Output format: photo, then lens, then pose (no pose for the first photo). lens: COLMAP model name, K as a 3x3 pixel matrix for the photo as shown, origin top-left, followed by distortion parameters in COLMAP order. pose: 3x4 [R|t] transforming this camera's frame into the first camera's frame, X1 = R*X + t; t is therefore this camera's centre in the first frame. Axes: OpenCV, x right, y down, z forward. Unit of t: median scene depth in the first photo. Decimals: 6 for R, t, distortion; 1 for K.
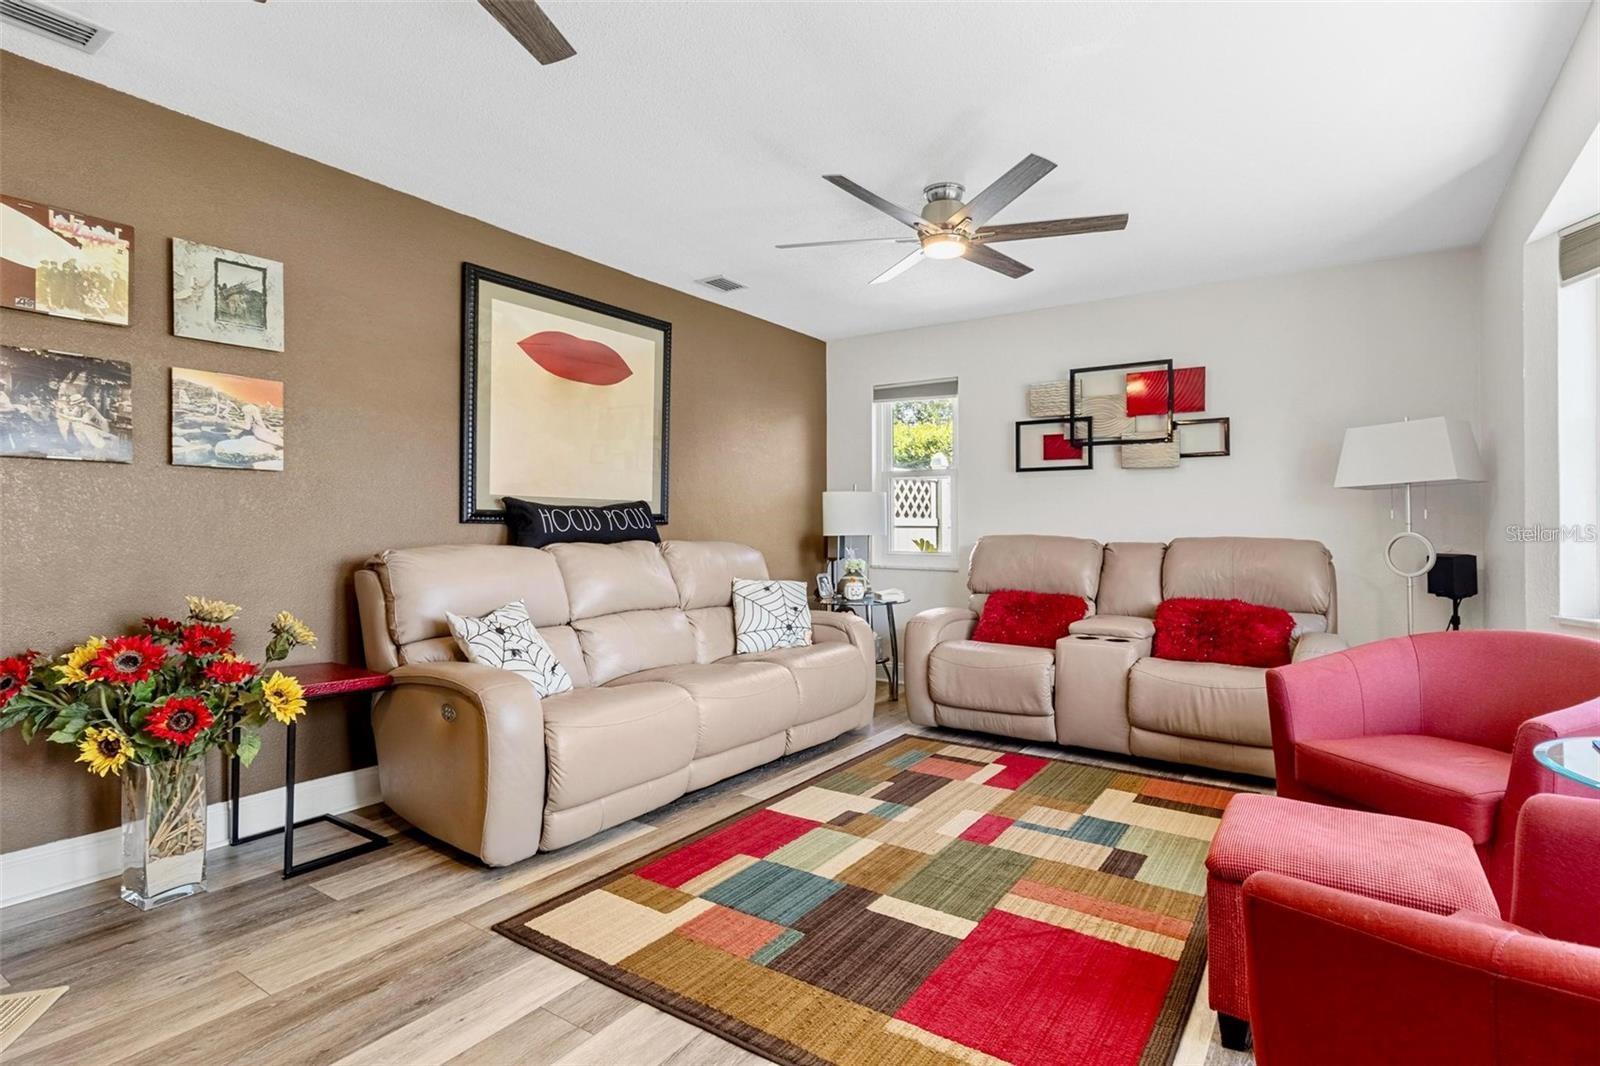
lens RADIAL K [[779.6, 0, 801.5], [0, 779.6, 513.0], [0, 0, 1]] dist [-0.002248, 0.000295]
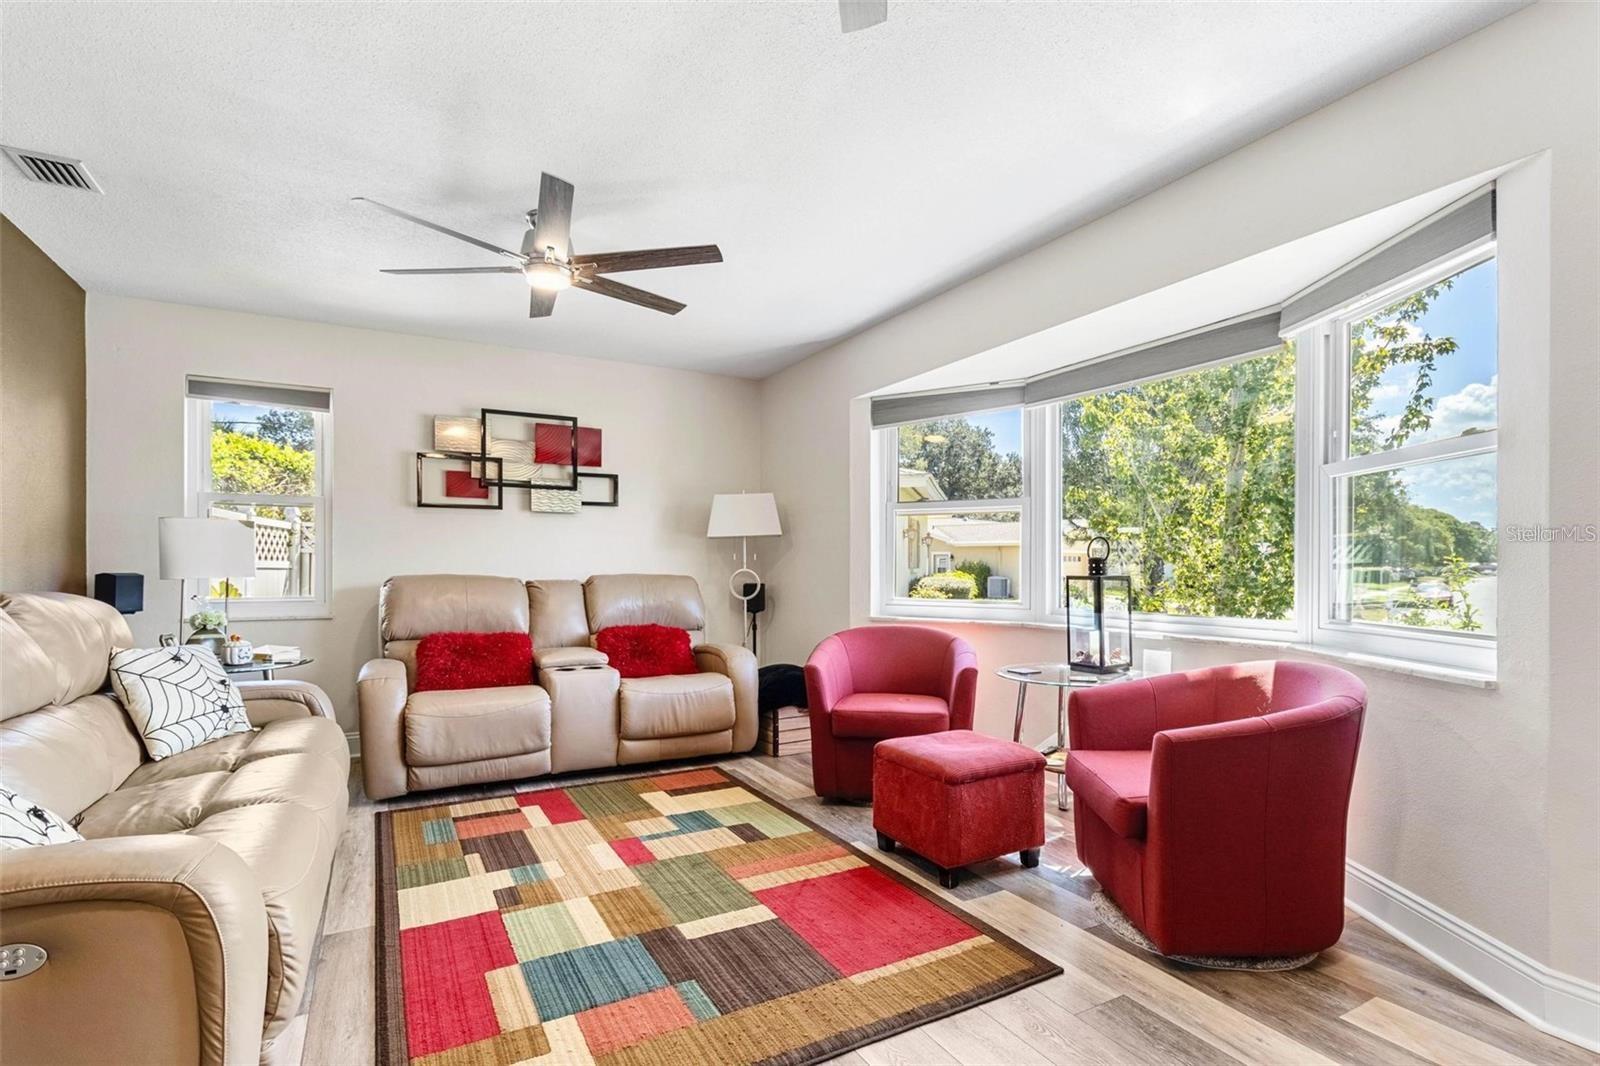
lens RADIAL K [[765.3, 0, 800.4], [0, 765.3, 553.9], [0, 0, 1]] dist [-0.000328, 0.000561]
pose [[0.458834, 0.010501, 0.888460, -0.446364], [-0.015012, 0.999879, -0.004065, 0.000625], [-0.888395, -0.011472, 0.458936, 0.243977]]
